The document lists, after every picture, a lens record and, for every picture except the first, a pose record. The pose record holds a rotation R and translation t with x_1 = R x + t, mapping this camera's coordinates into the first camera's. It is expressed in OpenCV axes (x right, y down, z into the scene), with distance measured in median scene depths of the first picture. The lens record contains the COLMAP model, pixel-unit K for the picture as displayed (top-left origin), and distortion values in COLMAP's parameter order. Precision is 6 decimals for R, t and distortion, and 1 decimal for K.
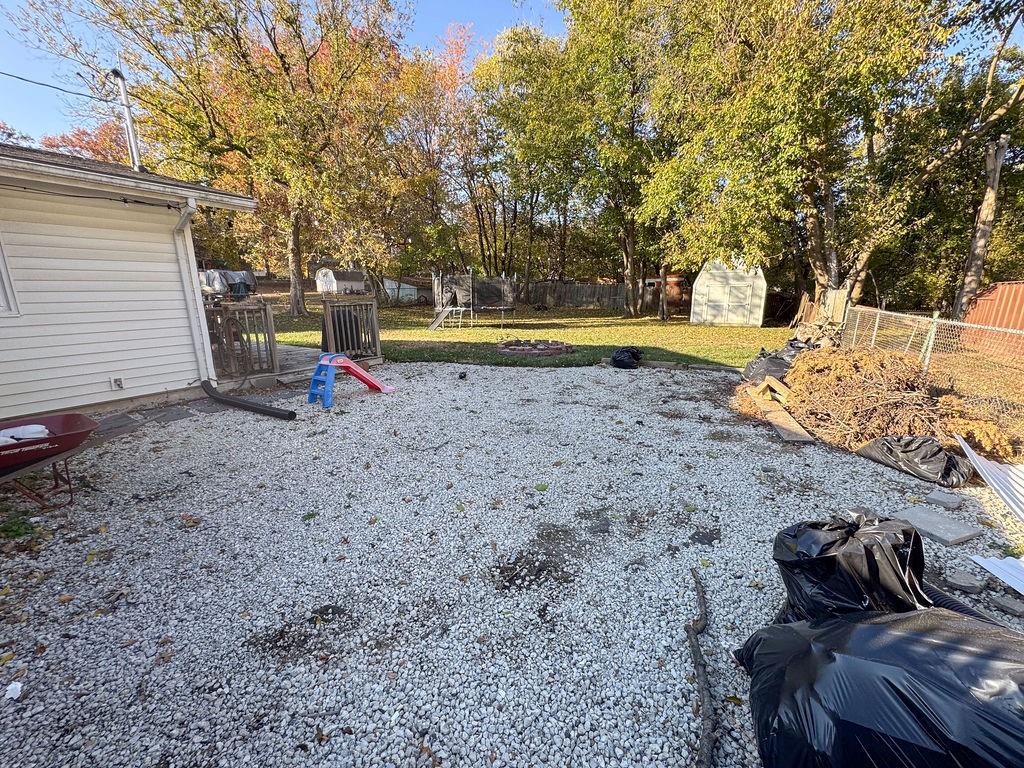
lens RADIAL K [[408.5, 0, 510.7], [0, 408.5, 379.0], [0, 0, 1]] dist [-0.002552, 0.000022]
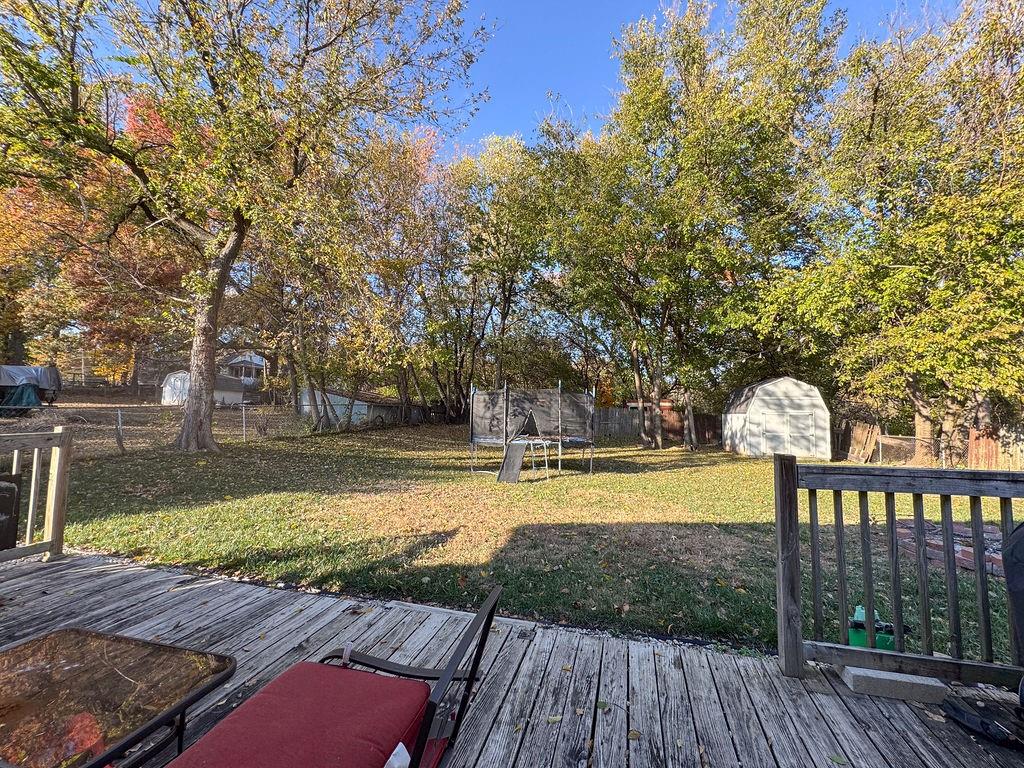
lens RADIAL K [[408.5, 0, 510.9], [0, 408.5, 382.5], [0, 0, 1]] dist [-0.002552, 0.000022]
pose [[0.939661, 0.051672, 0.338182, -0.325327], [0.044897, 0.961352, -0.271638, -0.080912], [-0.339148, 0.270431, 0.901025, 0.381859]]
